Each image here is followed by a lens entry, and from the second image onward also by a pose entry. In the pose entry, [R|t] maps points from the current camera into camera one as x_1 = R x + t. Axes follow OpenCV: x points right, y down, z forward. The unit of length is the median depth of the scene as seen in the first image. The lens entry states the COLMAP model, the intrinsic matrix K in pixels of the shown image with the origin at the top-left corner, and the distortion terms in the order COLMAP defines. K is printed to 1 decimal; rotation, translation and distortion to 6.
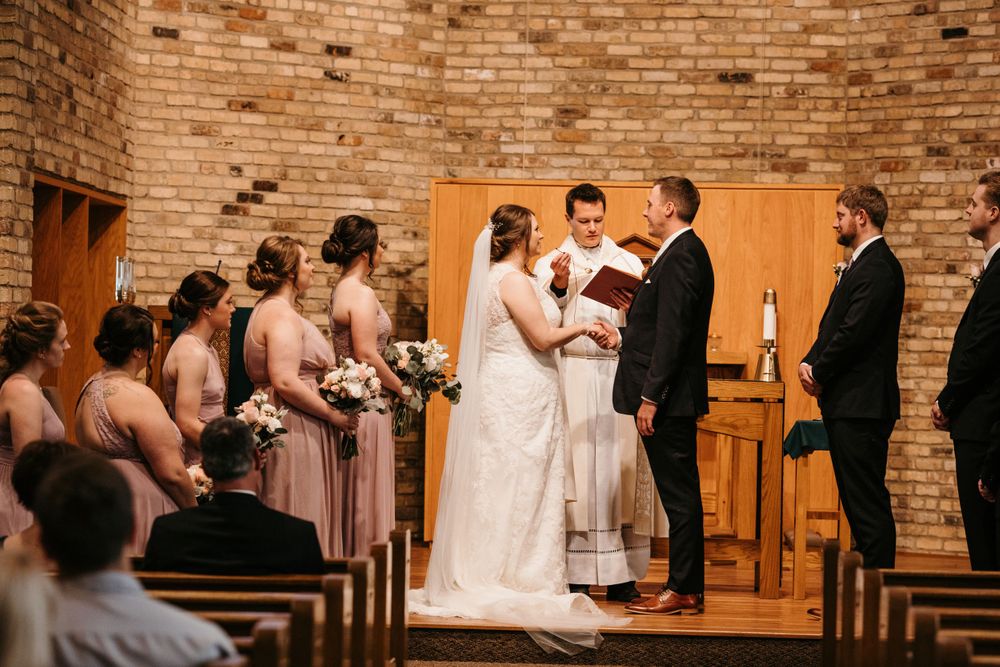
lens RADIAL K [[3762.5, 0, 500.0], [0, 3762.5, 333.5], [0, 0, 1]] dist [0.238038, -1.231430]
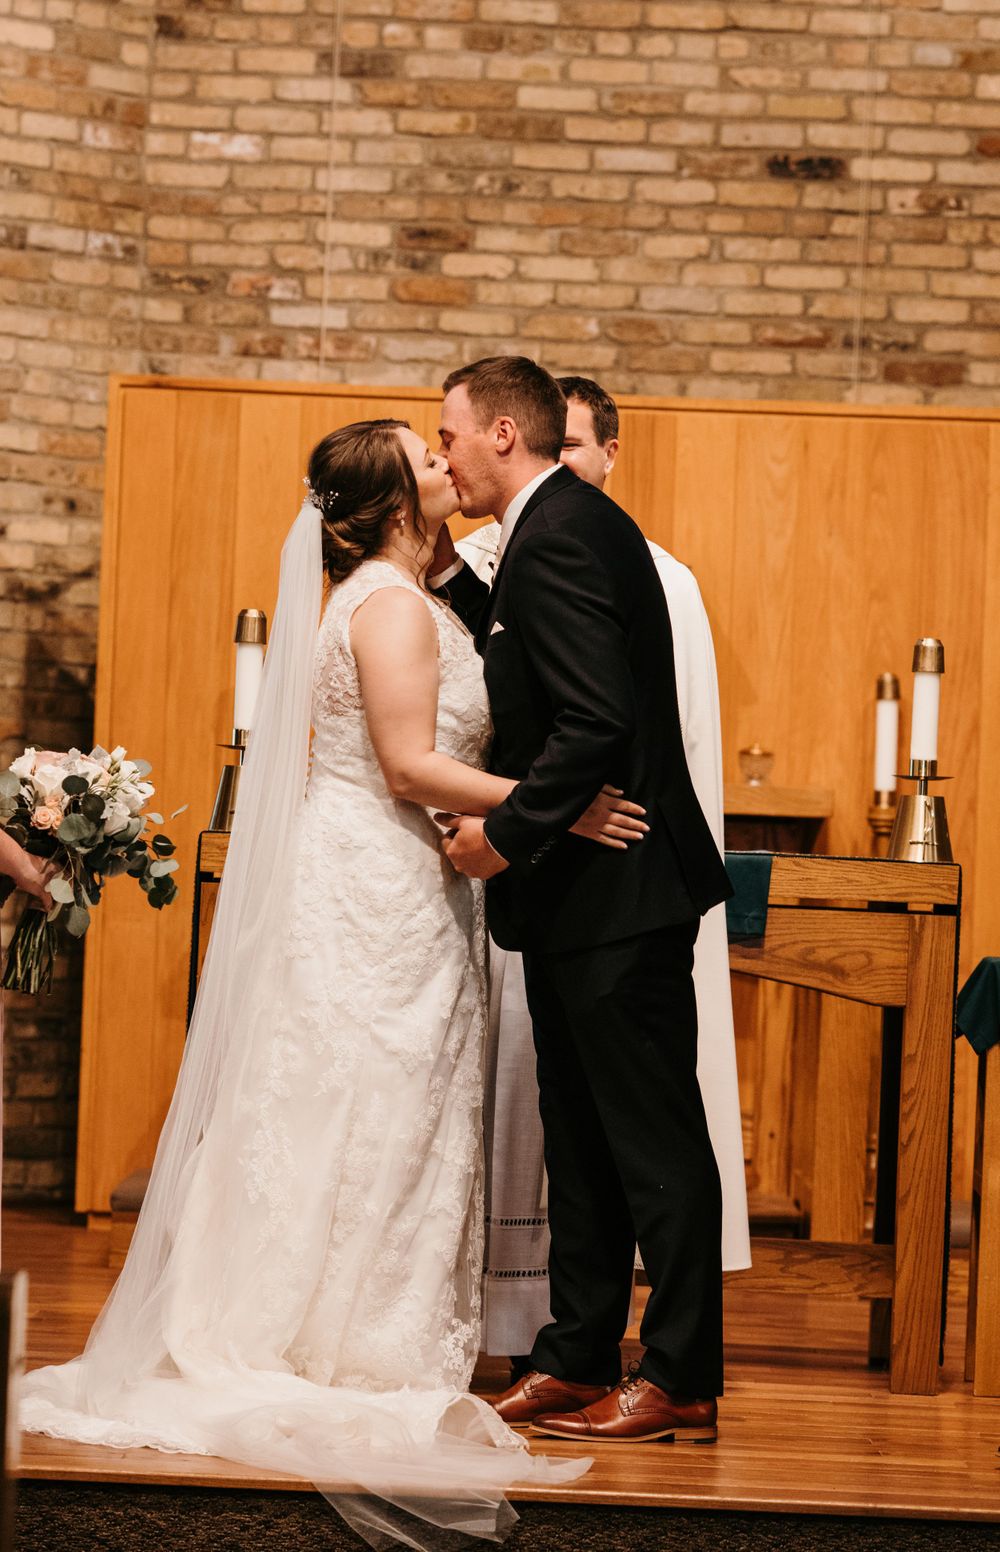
lens RADIAL K [[6932.3, 0, 535.9], [0, 6932.3, 651.4], [0, 0, 1]] dist [0.170914, 1.850570]
pose [[0.998829, 0.021705, 0.043238, -0.003074], [-0.021077, 0.999666, -0.014940, 0.001538], [-0.043548, 0.014011, 0.998953, 0.192198]]
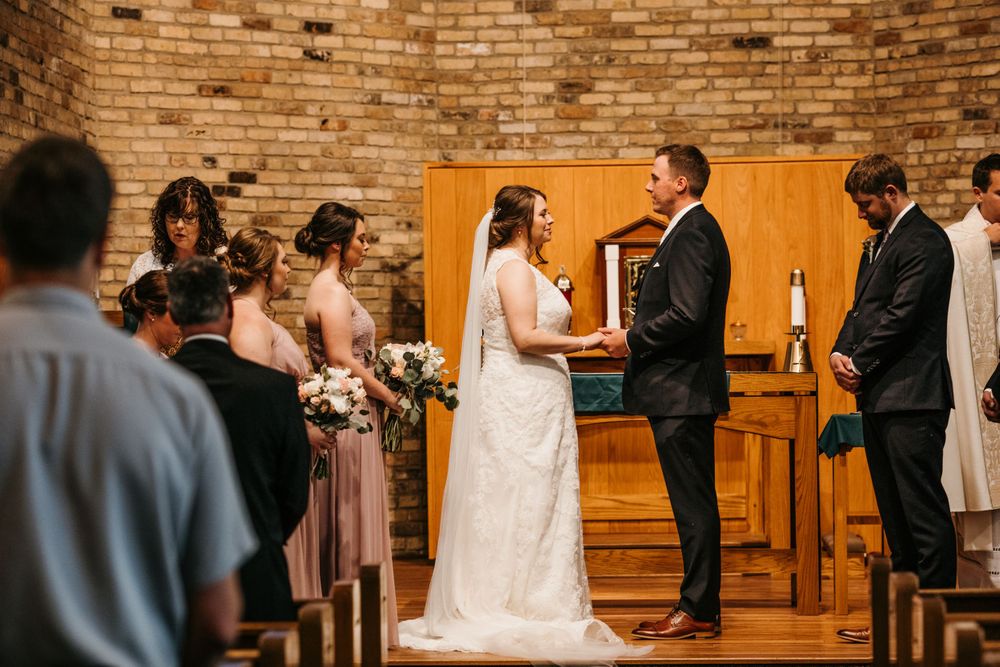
lens RADIAL K [[3762.5, 0, 500.0], [0, 3762.5, 333.5], [0, 0, 1]] dist [0.238038, -1.231430]
pose [[0.999374, -0.034516, -0.007820, 0.005895], [0.034521, 0.999404, 0.000488, 0.000476], [0.007798, -0.000758, 0.999969, 0.080666]]
